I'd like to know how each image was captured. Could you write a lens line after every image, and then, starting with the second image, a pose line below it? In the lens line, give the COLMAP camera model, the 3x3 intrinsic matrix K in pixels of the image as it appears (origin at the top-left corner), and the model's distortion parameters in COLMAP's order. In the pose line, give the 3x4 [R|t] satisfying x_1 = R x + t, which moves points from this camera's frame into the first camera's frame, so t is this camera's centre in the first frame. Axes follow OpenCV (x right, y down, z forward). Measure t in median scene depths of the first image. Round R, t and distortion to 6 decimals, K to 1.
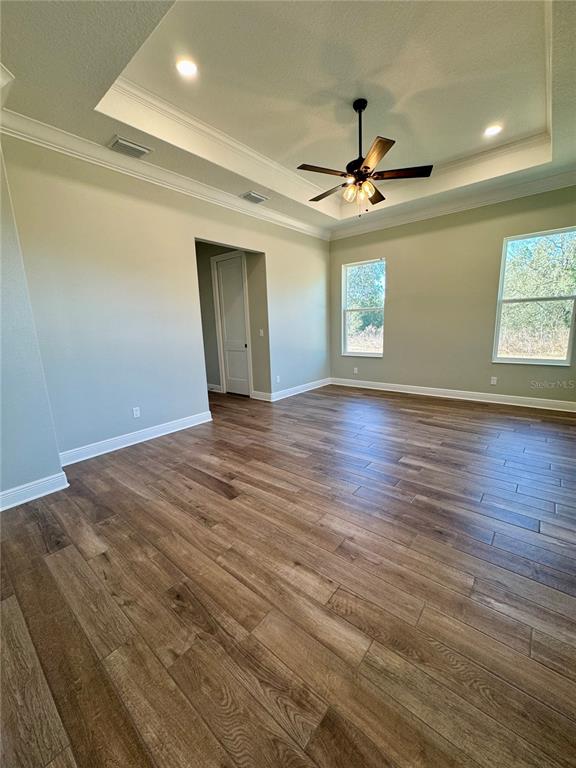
lens RADIAL K [[306.2, 0, 292.0], [0, 306.2, 384.4], [0, 0, 1]] dist [-0.002593, -0.000303]
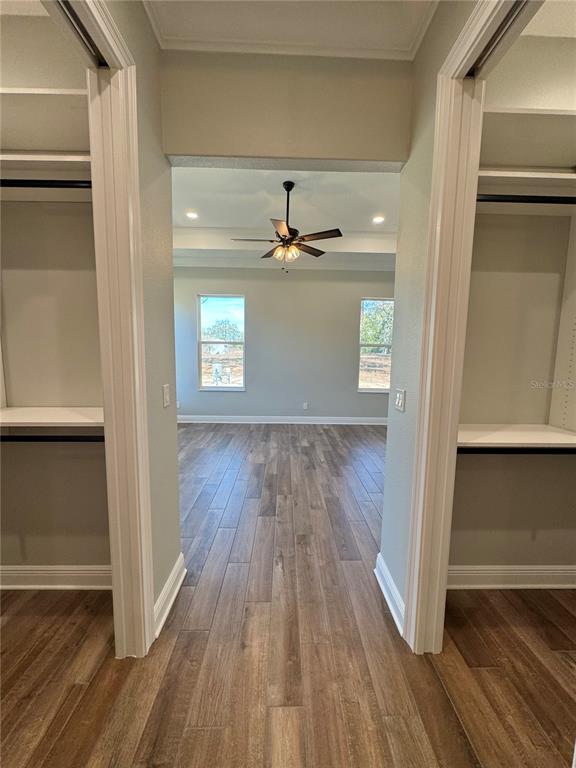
lens RADIAL K [[306.2, 0, 293.1], [0, 306.2, 385.3], [0, 0, 1]] dist [-0.002593, -0.000303]
pose [[-0.661490, -0.047031, 0.748478, -0.570922], [0.161286, 0.965757, 0.203226, -0.285575], [-0.732406, 0.255151, -0.631253, 1.517140]]
